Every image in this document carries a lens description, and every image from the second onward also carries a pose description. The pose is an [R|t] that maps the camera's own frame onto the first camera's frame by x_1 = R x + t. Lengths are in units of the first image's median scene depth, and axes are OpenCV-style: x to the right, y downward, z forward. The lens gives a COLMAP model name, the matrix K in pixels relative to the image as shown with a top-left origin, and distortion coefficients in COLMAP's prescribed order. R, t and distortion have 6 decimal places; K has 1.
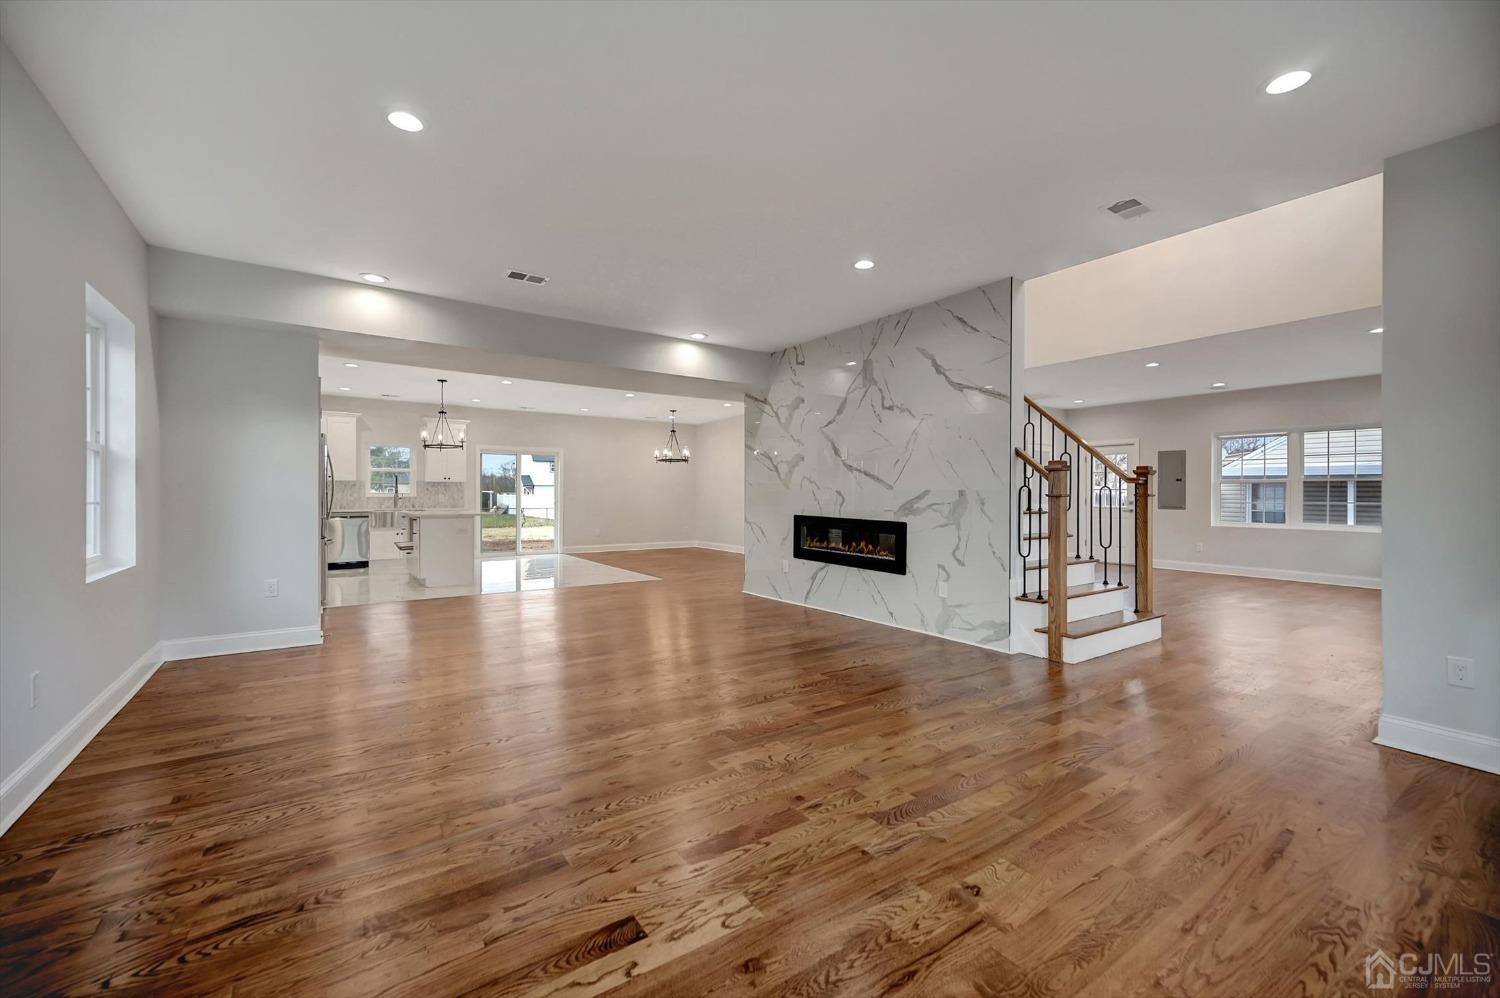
lens RADIAL K [[631.1, 0, 750.0], [0, 631.1, 499.0], [0, 0, 1]] dist [0.020782, 0.000017]
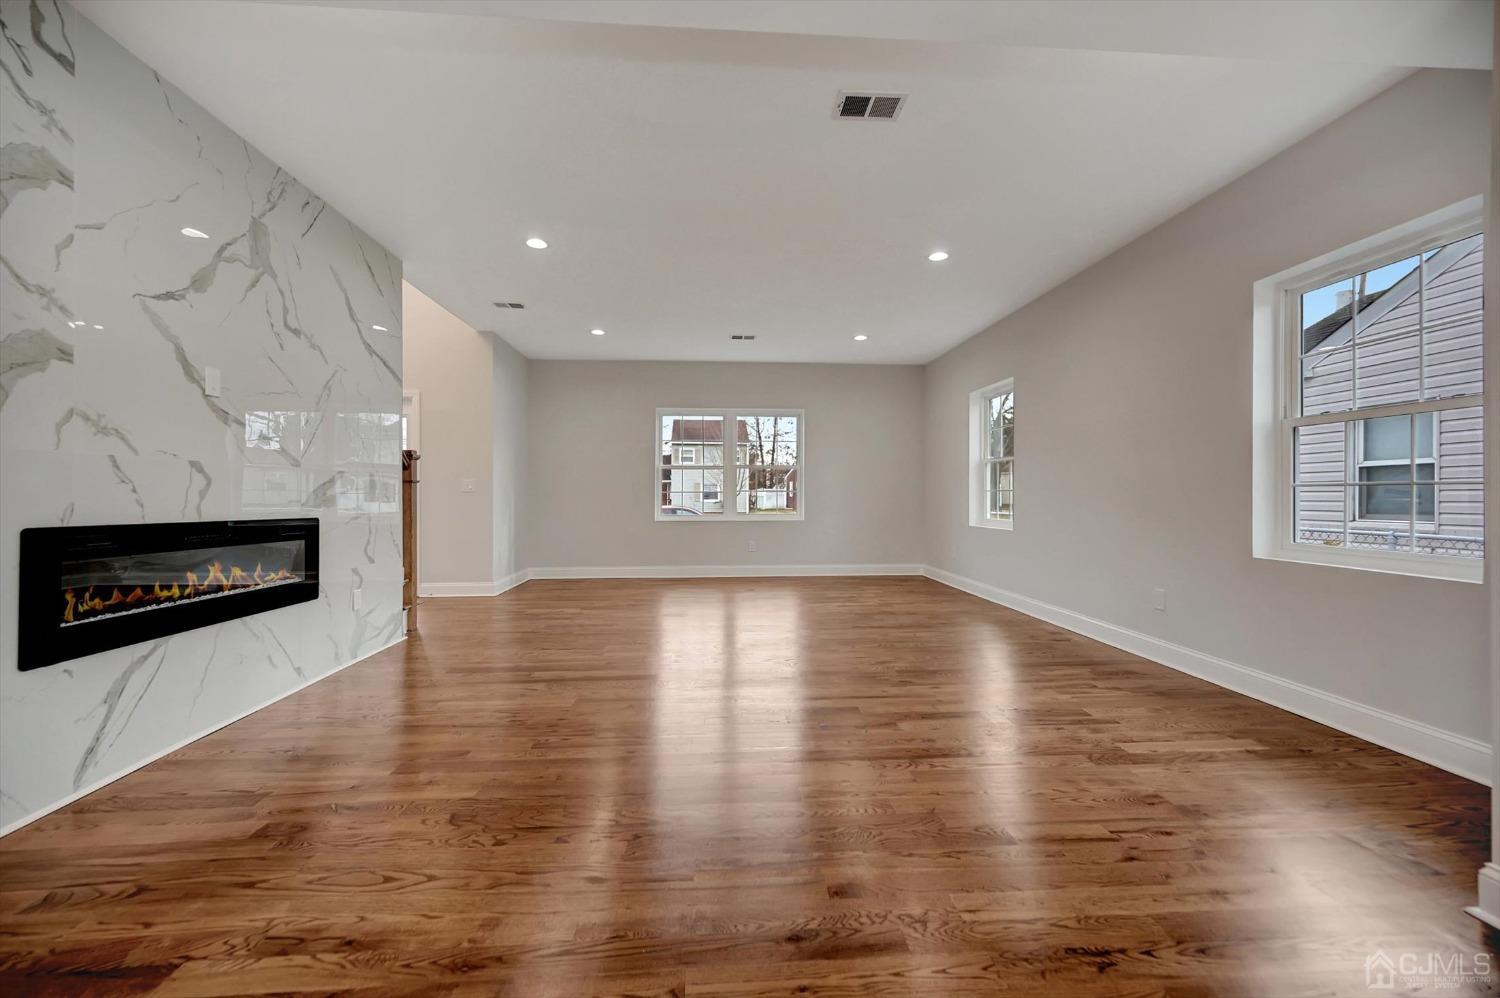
lens RADIAL K [[611.5, 0, 748.3], [0, 611.5, 488.7], [0, 0, 1]] dist [-0.002595, 0.000039]
pose [[-0.866401, 0.002364, 0.499344, -0.439534], [0.001264, 0.999996, -0.002541, 0.008225], [-0.499348, -0.001570, -0.866400, 1.267541]]
